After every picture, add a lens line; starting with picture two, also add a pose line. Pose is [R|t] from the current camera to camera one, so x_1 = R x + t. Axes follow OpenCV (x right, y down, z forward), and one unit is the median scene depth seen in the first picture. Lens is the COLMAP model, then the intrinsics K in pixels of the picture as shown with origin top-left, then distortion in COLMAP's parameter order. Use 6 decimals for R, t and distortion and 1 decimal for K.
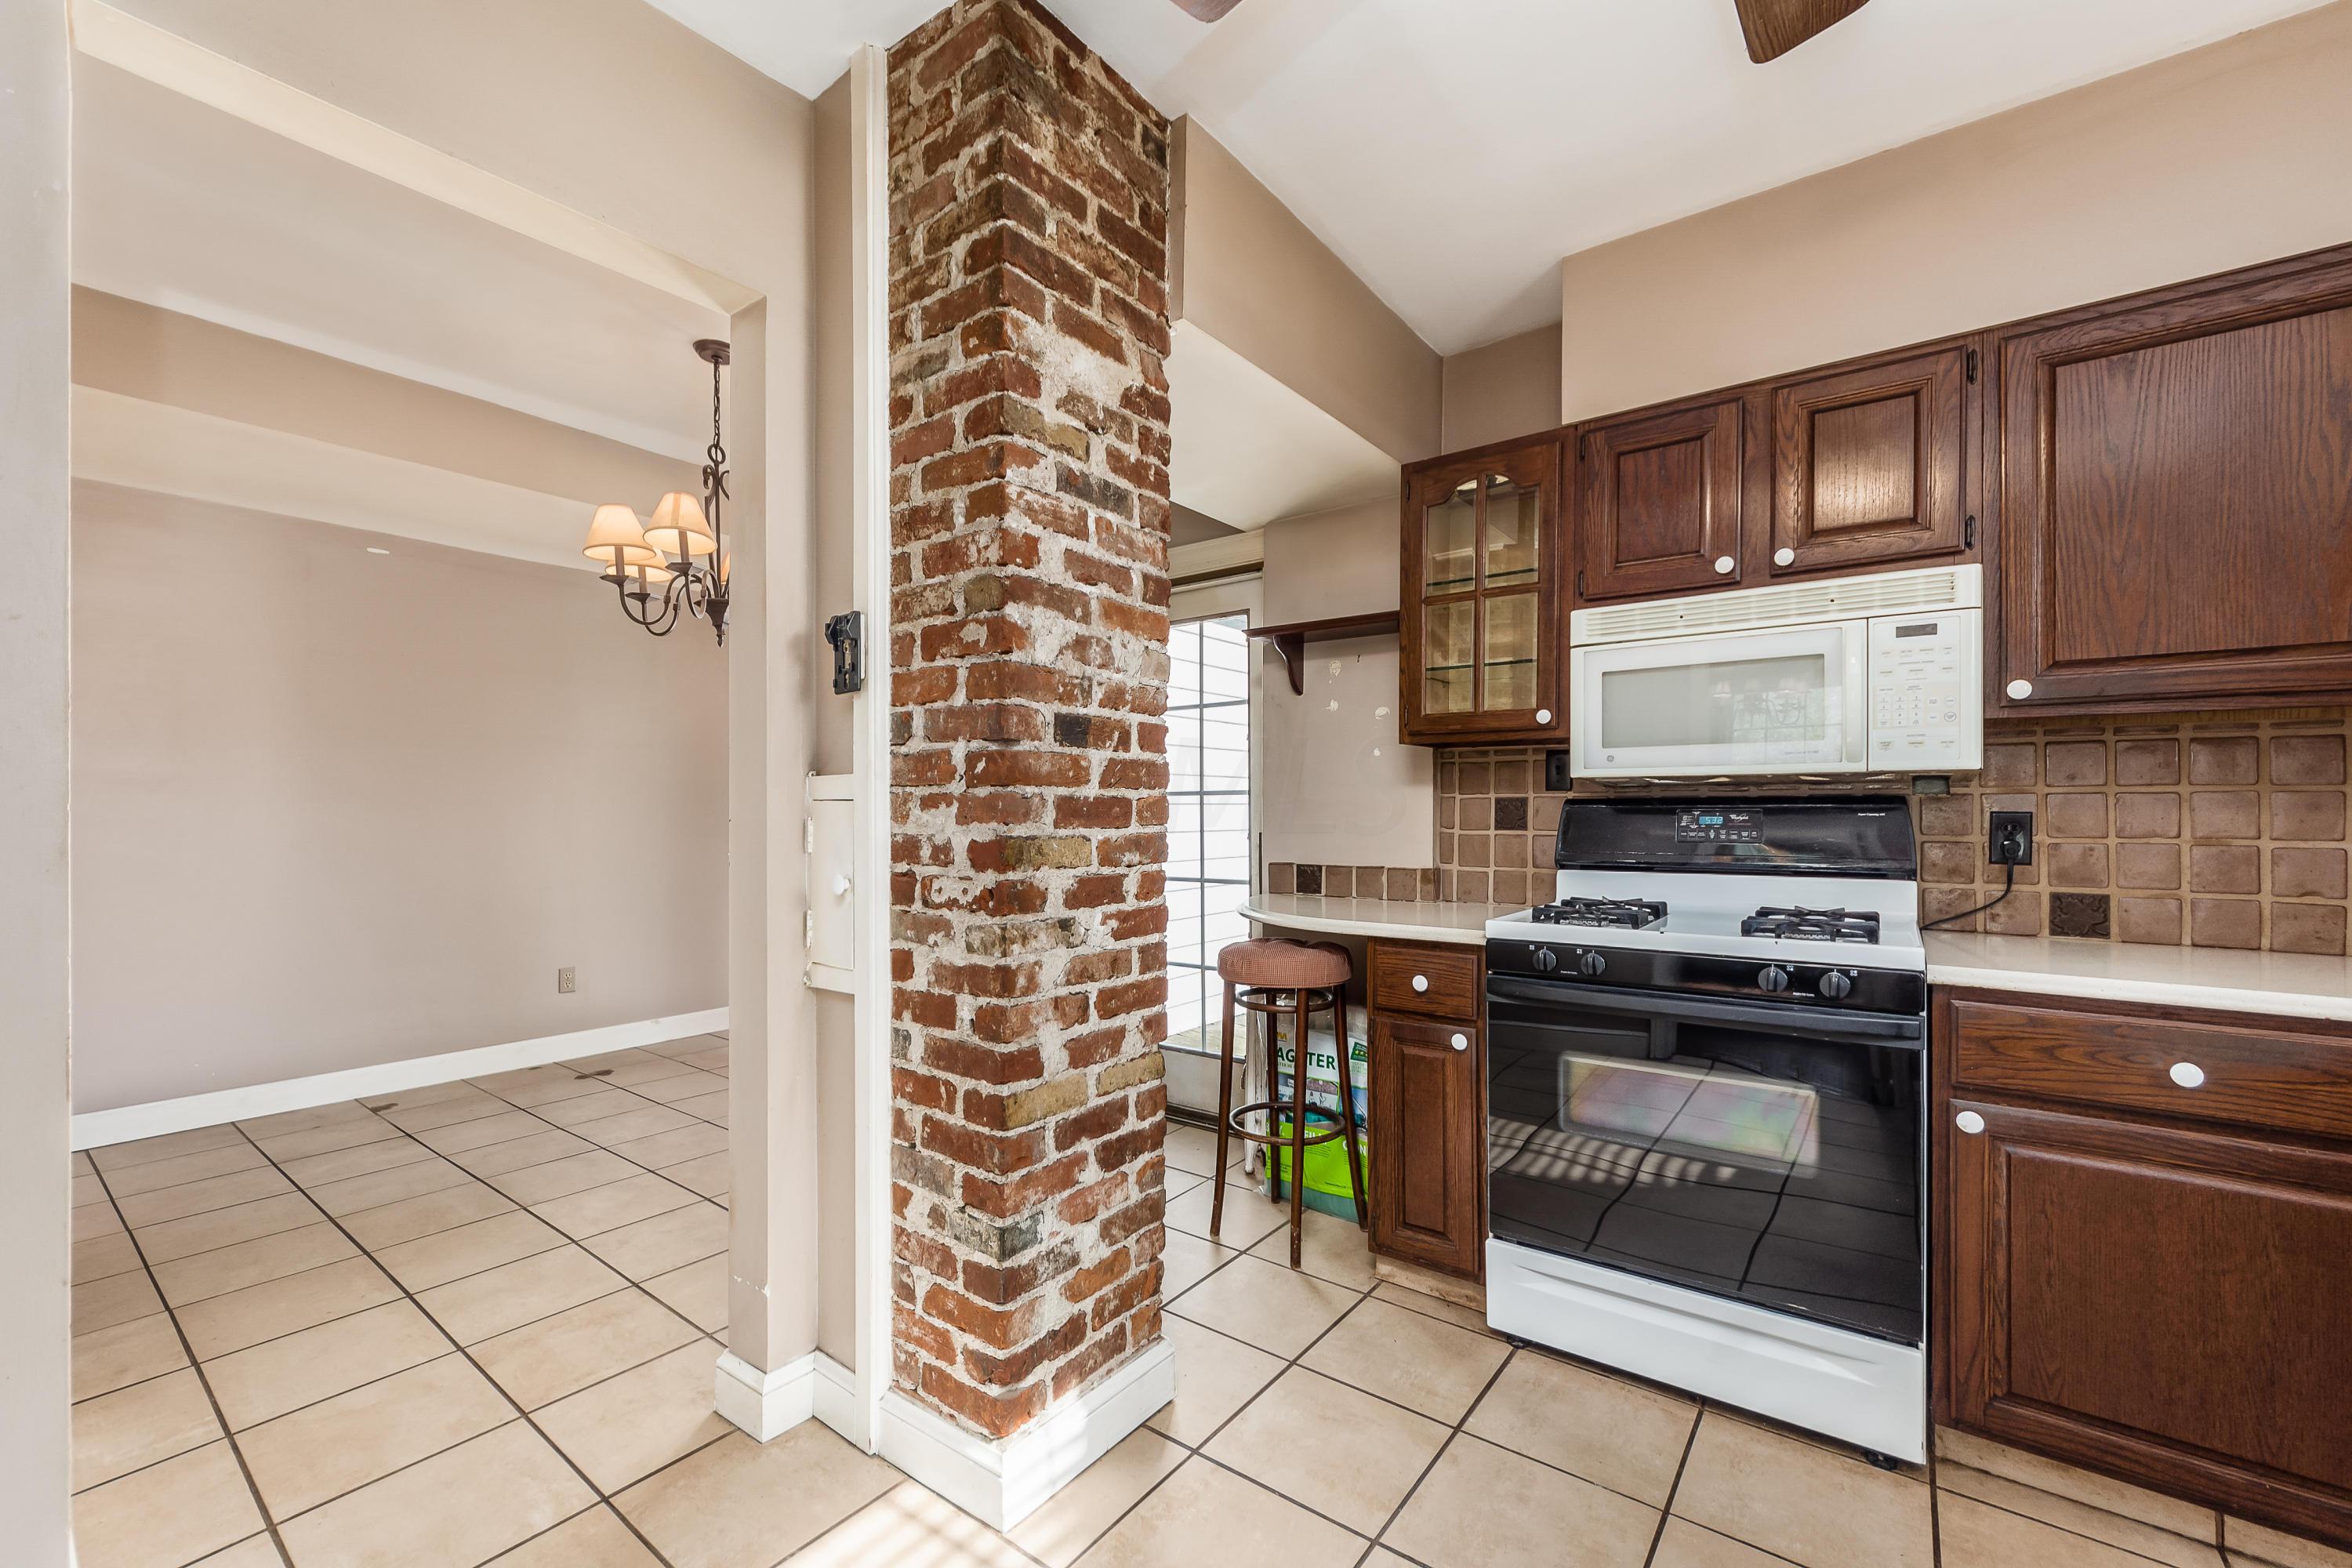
lens RADIAL K [[944.2, 0, 1176.0], [0, 944.2, 824.3], [0, 0, 1]] dist [0.003005, -0.000344]
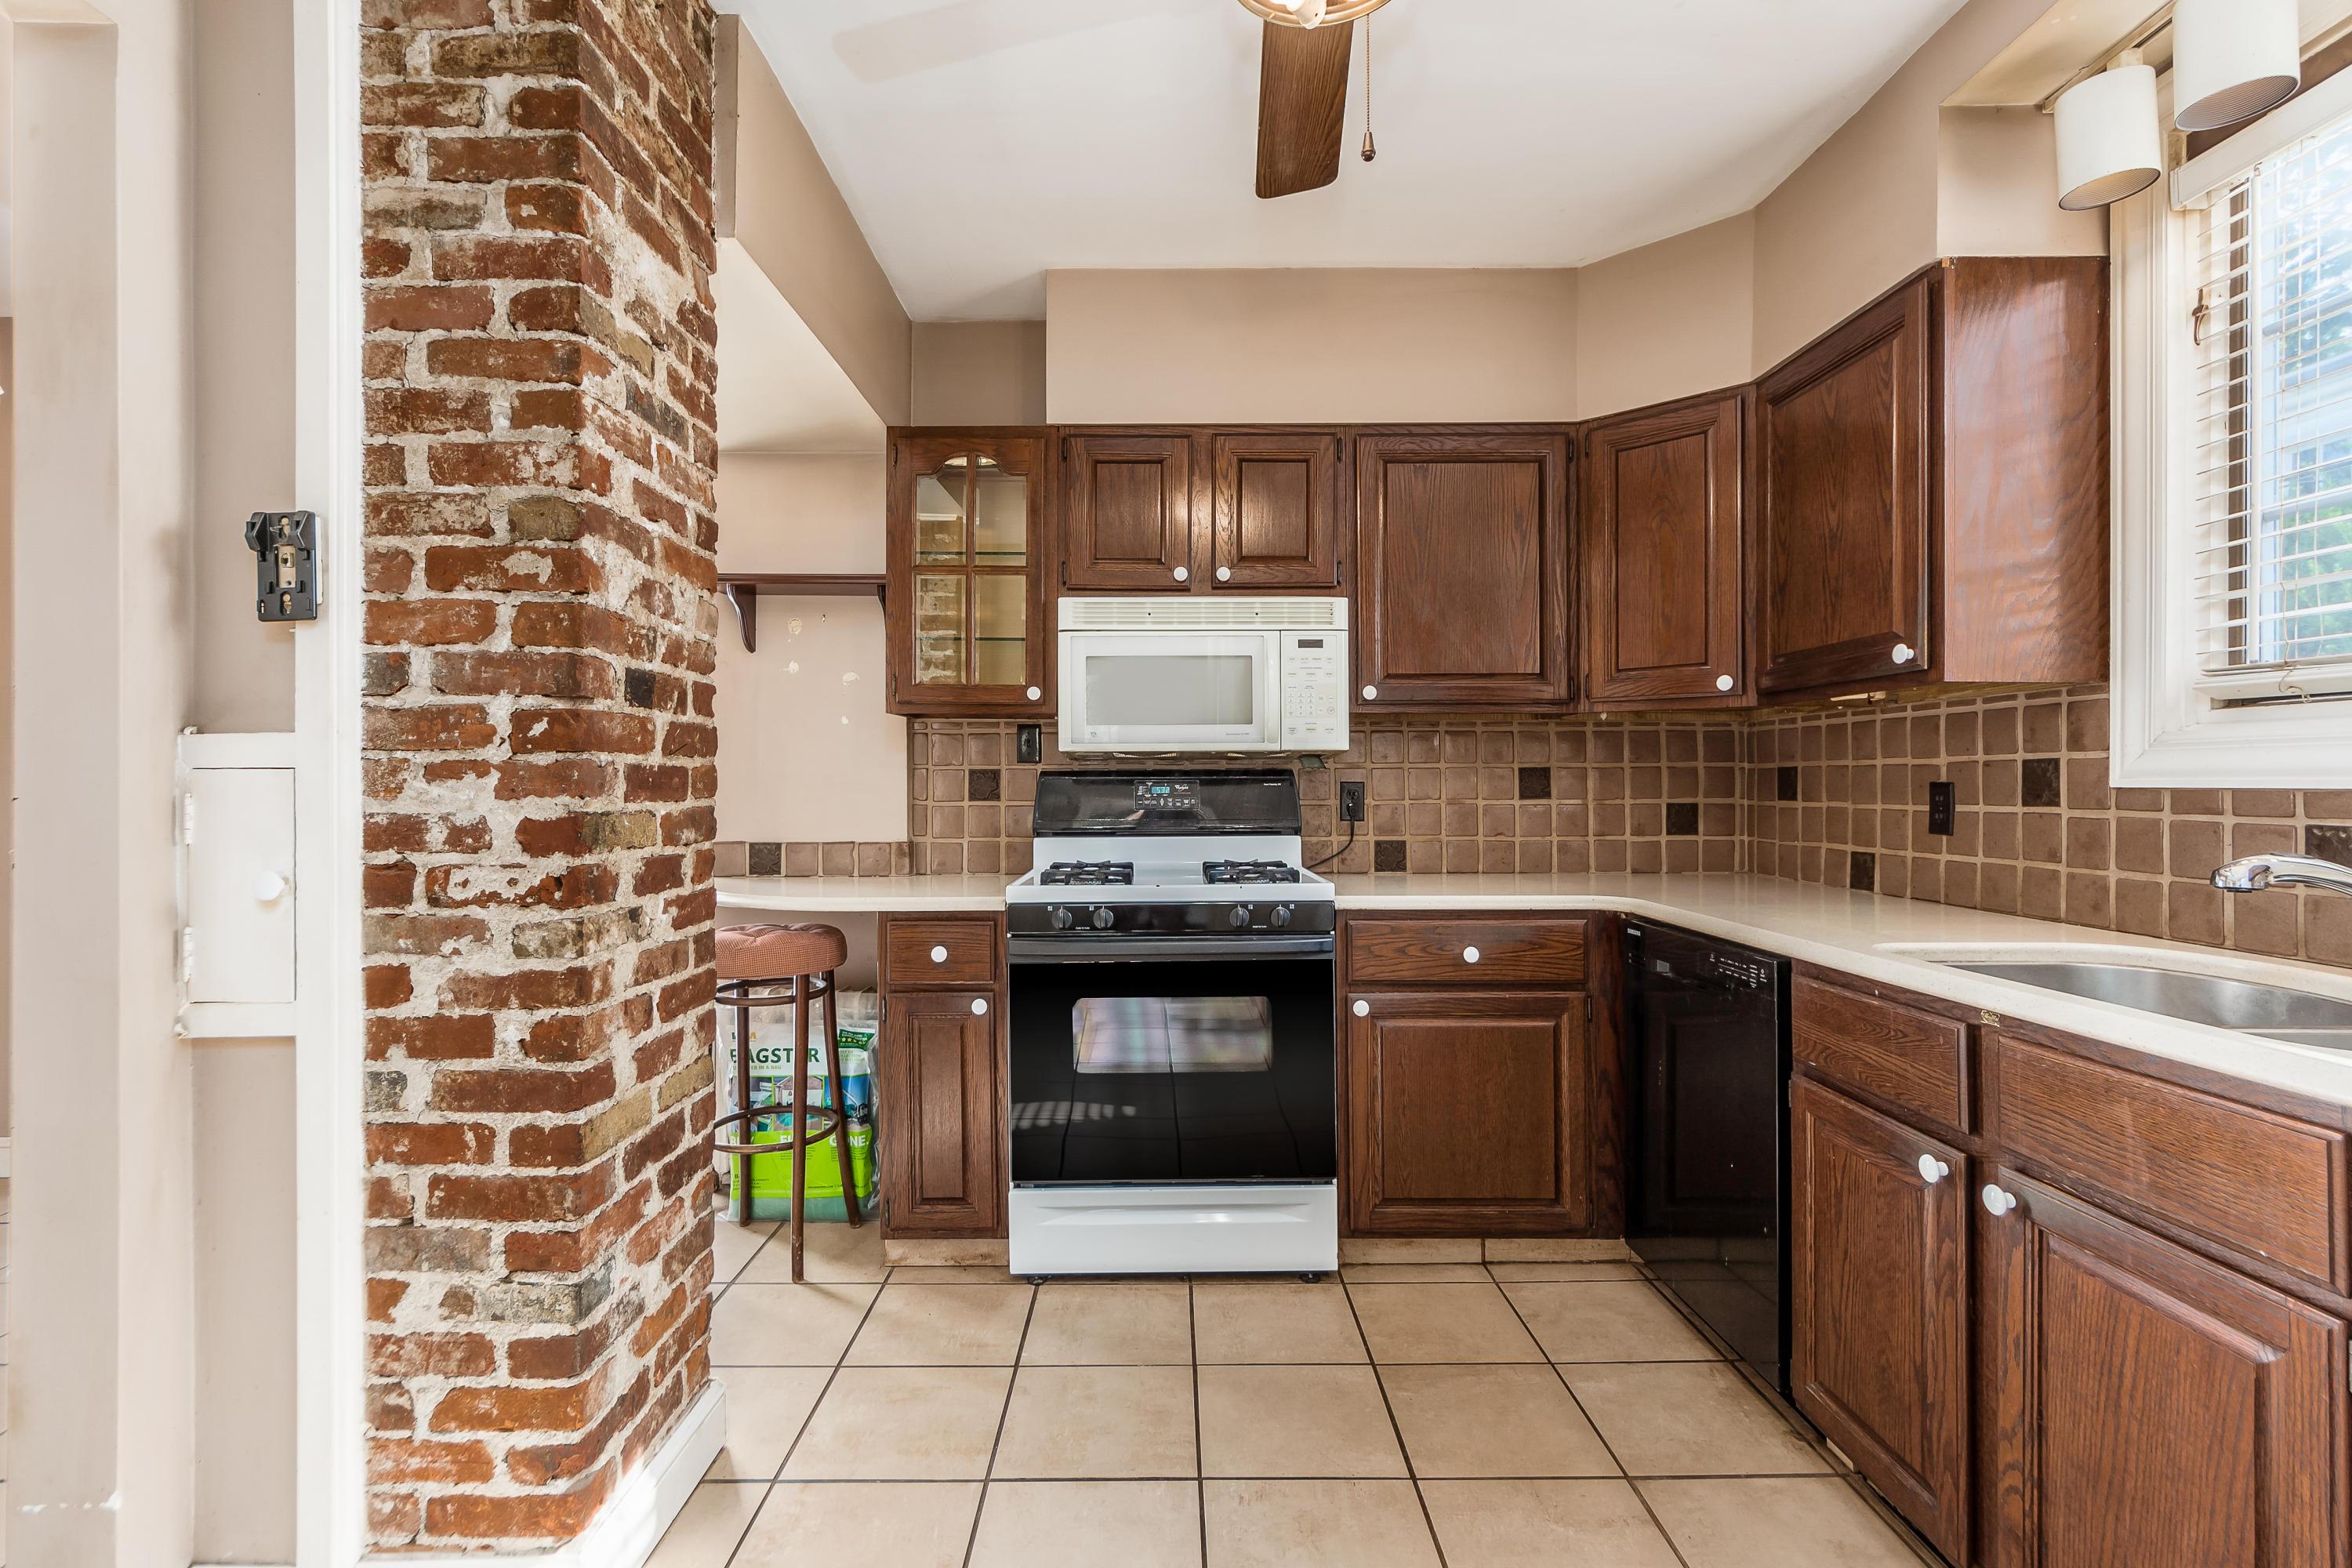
lens RADIAL K [[1052.2, 0, 1164.5], [0, 1052.2, 789.8], [0, 0, 1]] dist [0.000312, 0.000341]
pose [[0.800826, -0.006716, 0.598859, -0.296073], [0.011966, 0.999917, -0.004787, 0.003030], [-0.598778, 0.011000, 0.800840, -0.051839]]
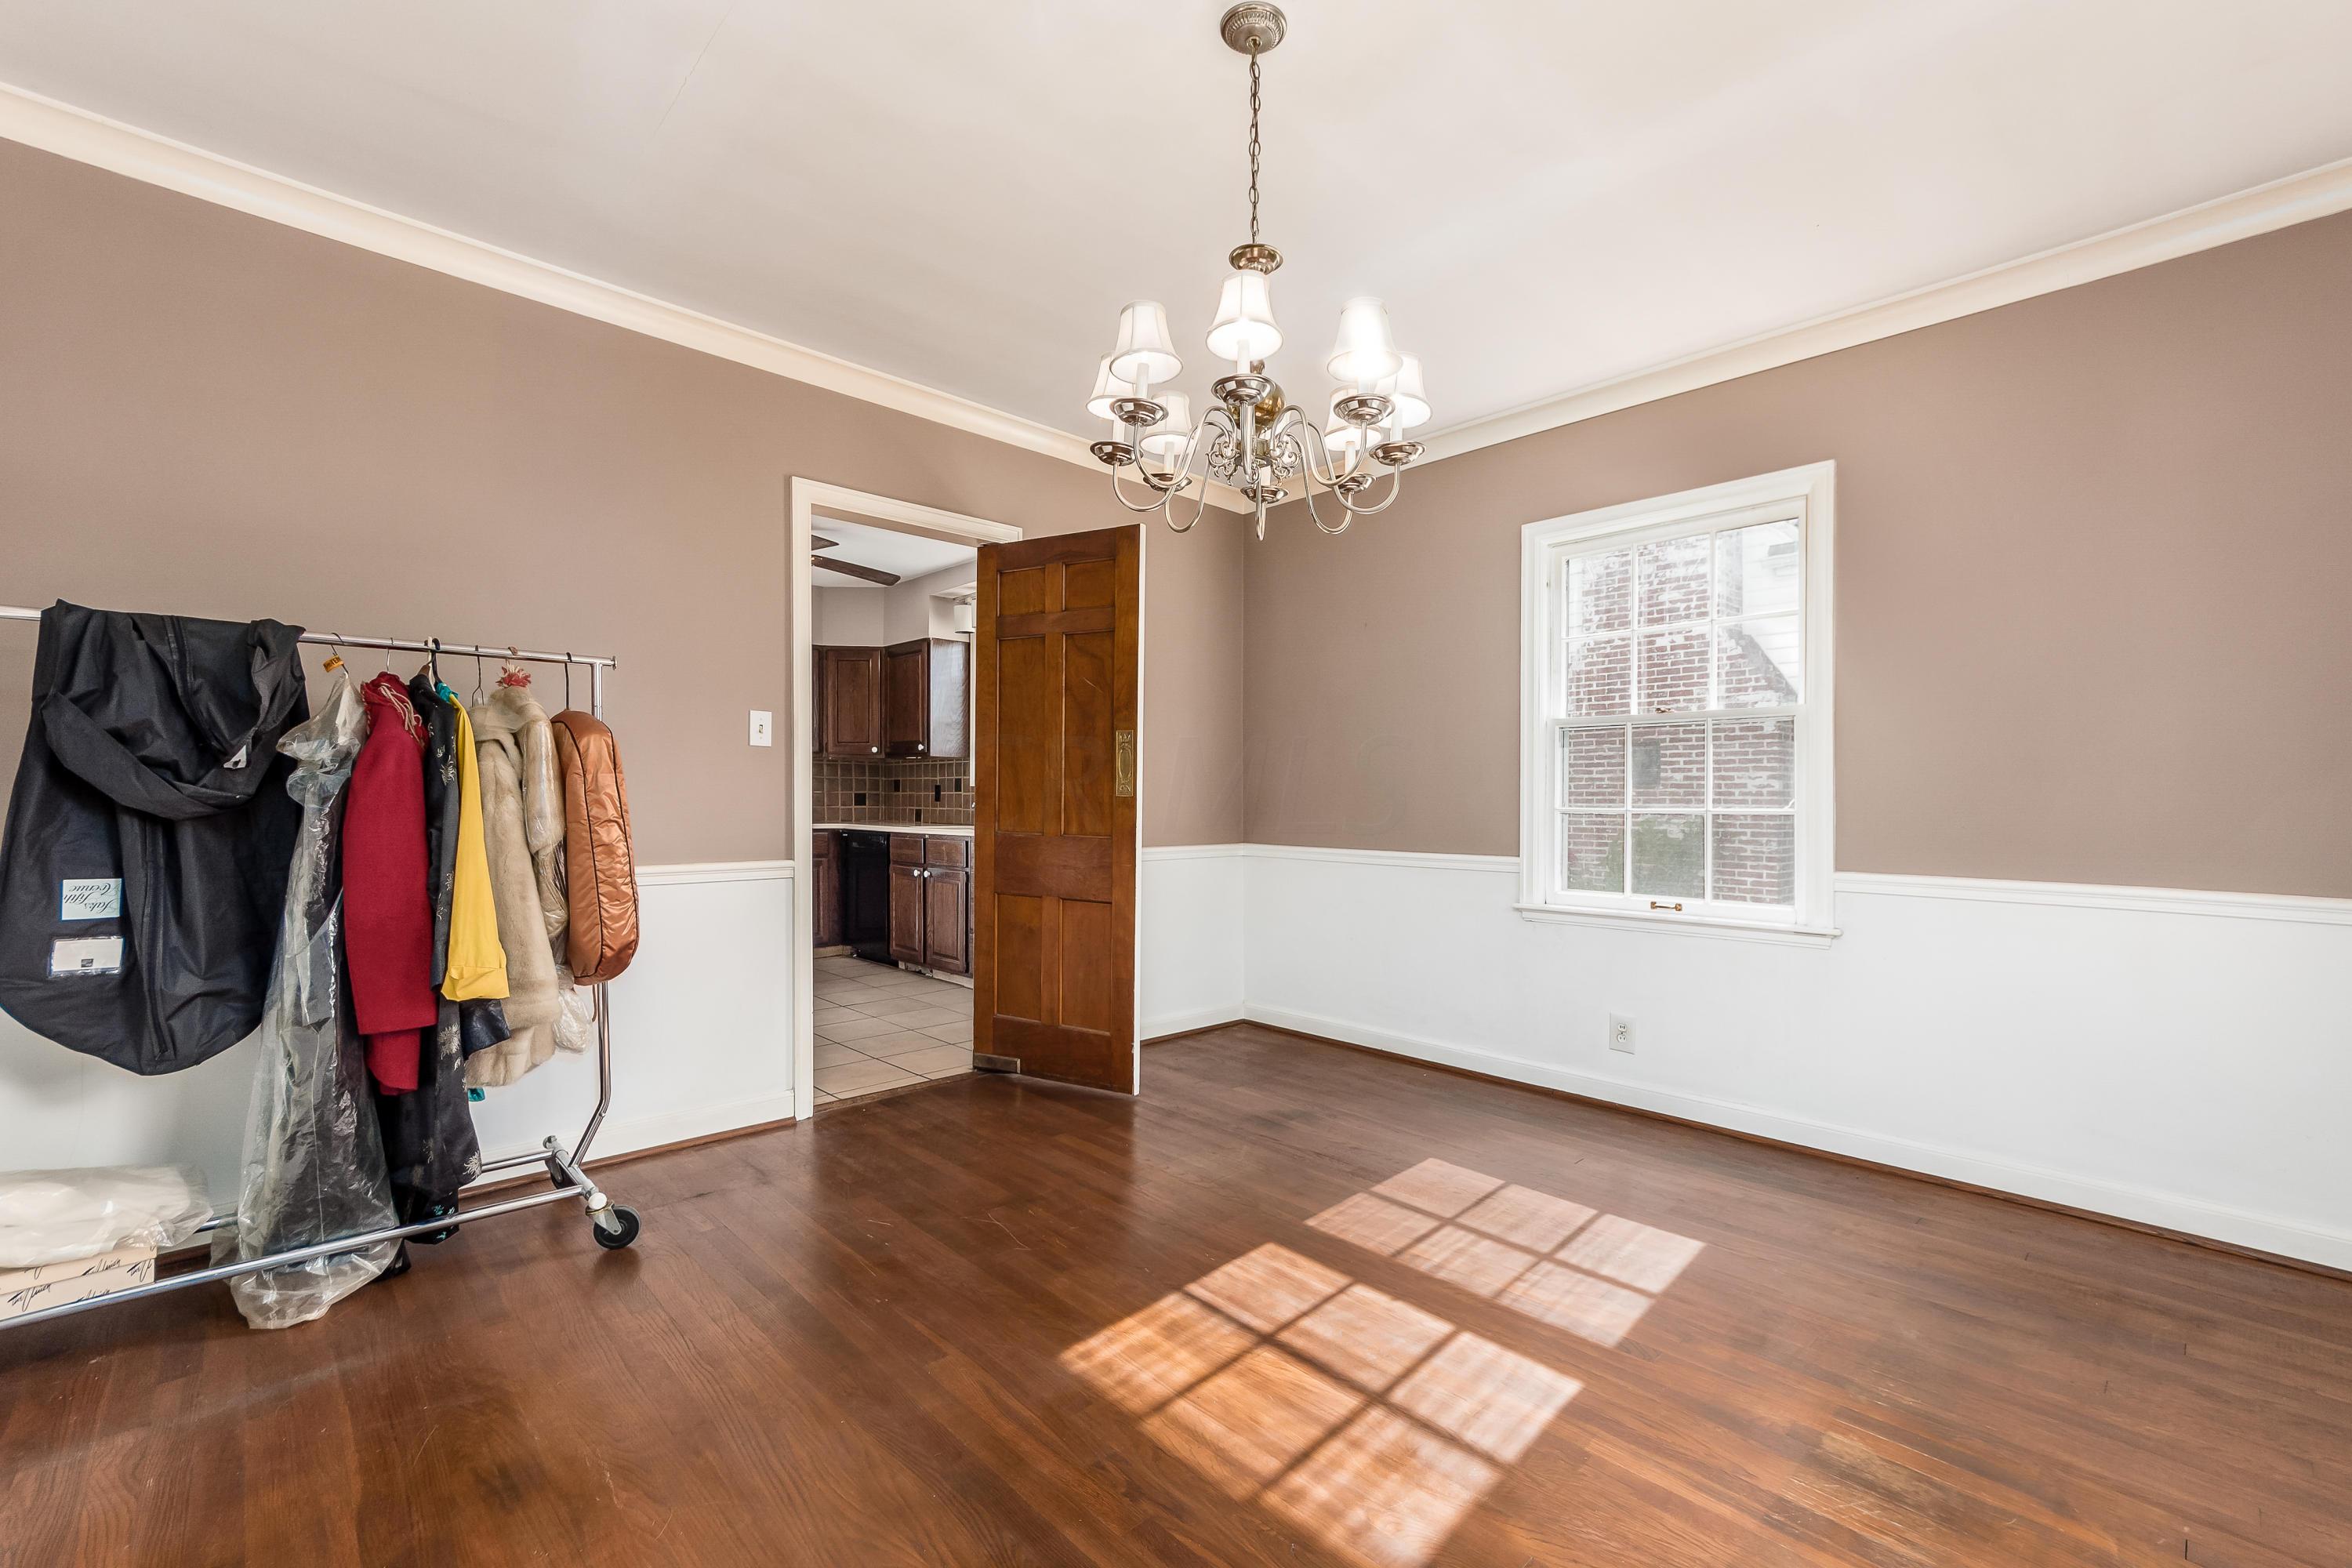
lens RADIAL K [[944.2, 0, 1176.0], [0, 944.2, 824.3], [0, 0, 1]] dist [0.003005, -0.000344]
pose [[0.143786, -0.026410, 0.989256, -2.701942], [0.005556, 0.999650, 0.025880, 0.073754], [-0.989593, 0.001775, 0.143882, -1.251139]]
